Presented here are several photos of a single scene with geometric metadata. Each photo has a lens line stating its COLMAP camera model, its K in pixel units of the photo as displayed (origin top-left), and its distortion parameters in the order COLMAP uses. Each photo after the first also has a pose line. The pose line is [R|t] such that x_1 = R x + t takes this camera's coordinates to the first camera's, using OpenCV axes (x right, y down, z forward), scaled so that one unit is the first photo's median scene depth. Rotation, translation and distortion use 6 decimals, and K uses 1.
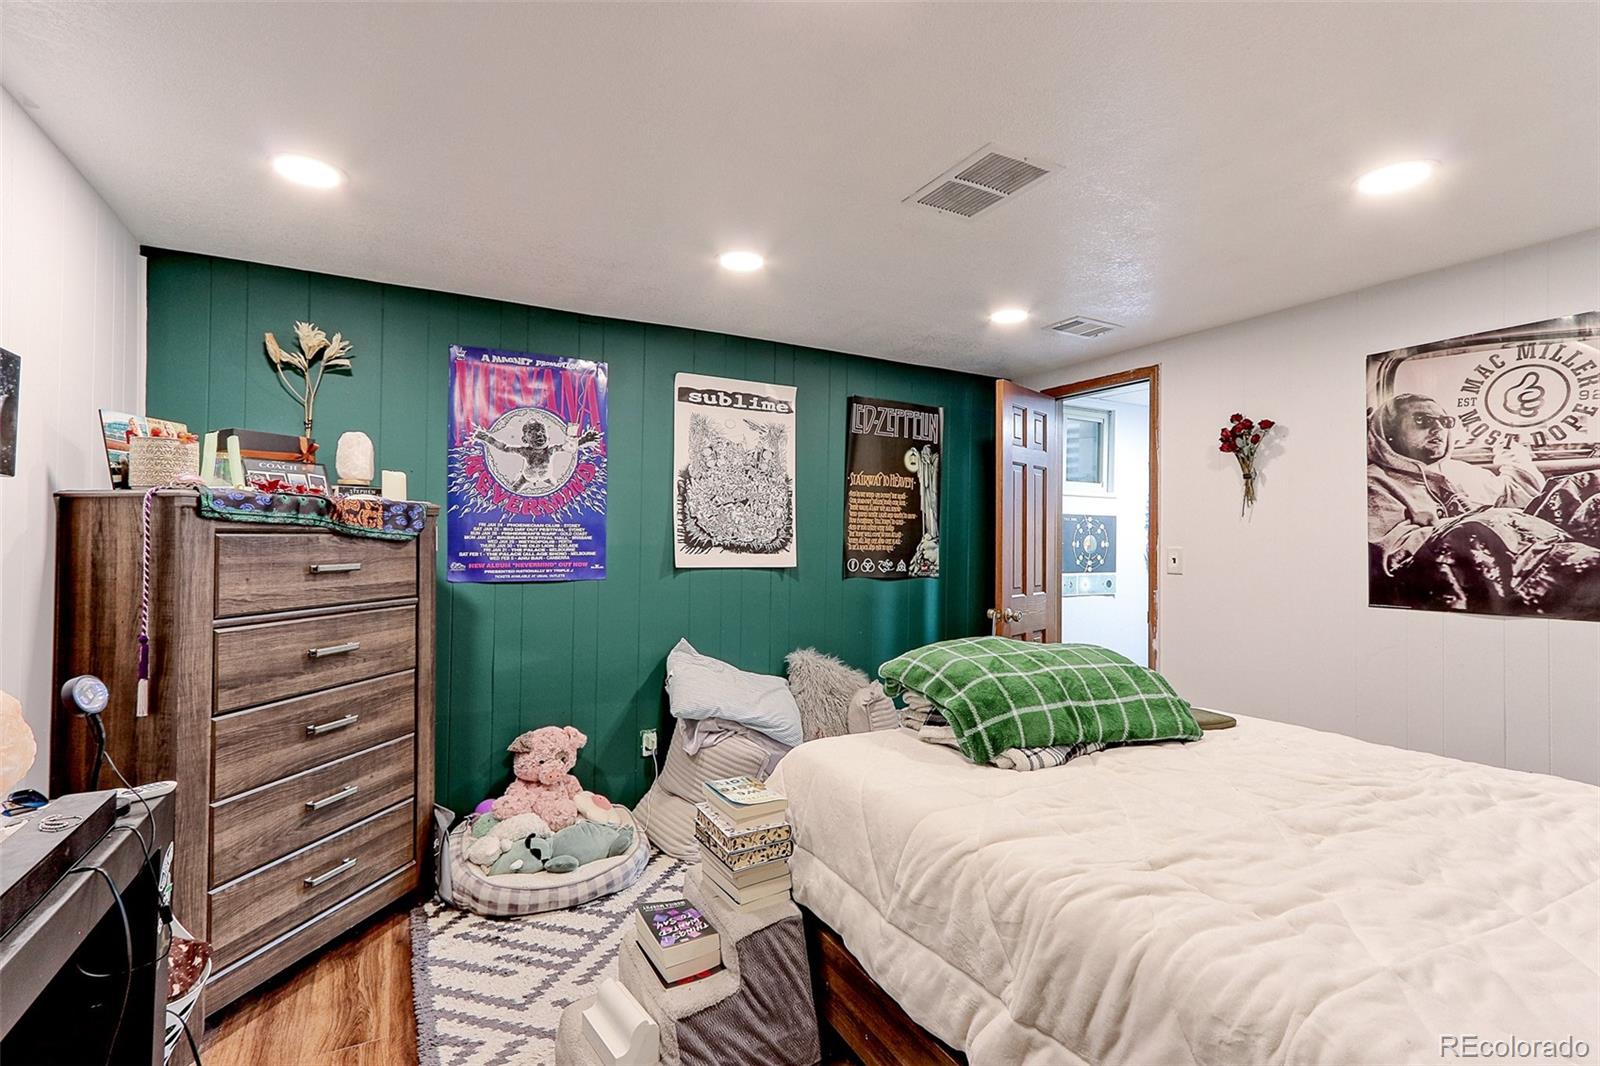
lens RADIAL K [[746.6, 0, 794.3], [0, 746.6, 532.2], [0, 0, 1]] dist [-0.001587, 0.000237]
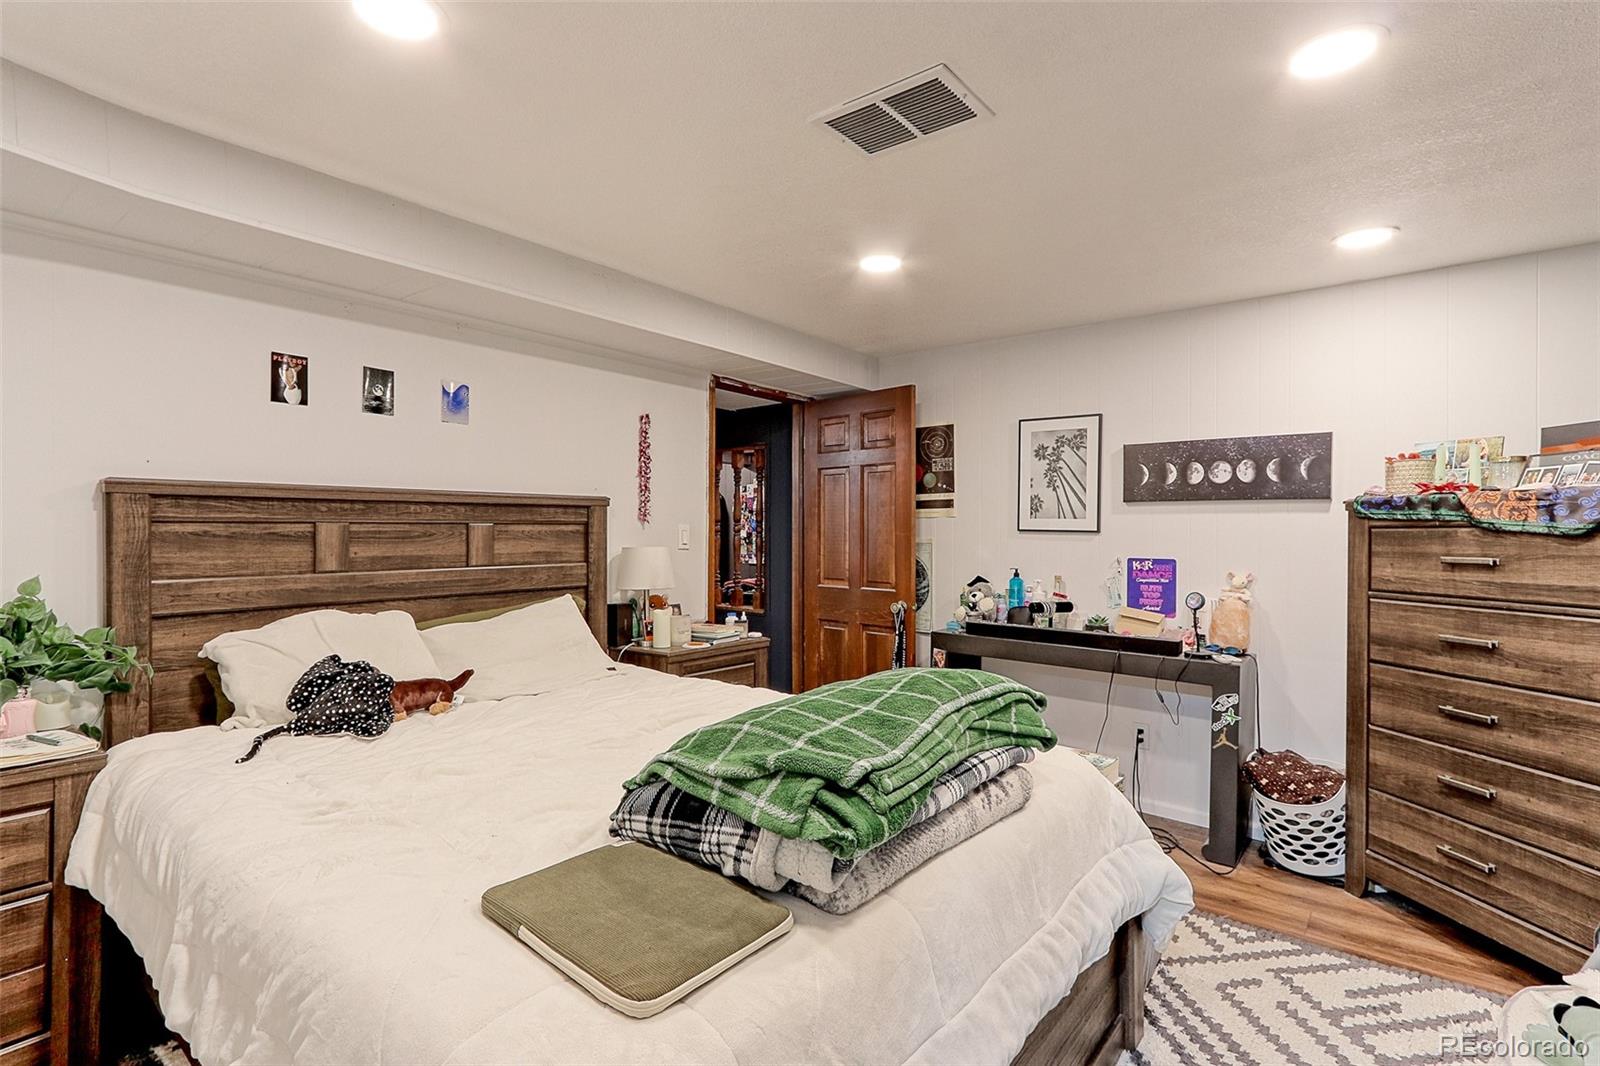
lens RADIAL K [[746.6, 0, 794.3], [0, 746.6, 532.2], [0, 0, 1]] dist [-0.001587, 0.000237]
pose [[-0.924508, 0.003344, -0.381147, 0.654039], [0.006553, 0.999953, -0.007121, 0.010062], [0.381105, -0.009081, -0.924487, 1.680620]]
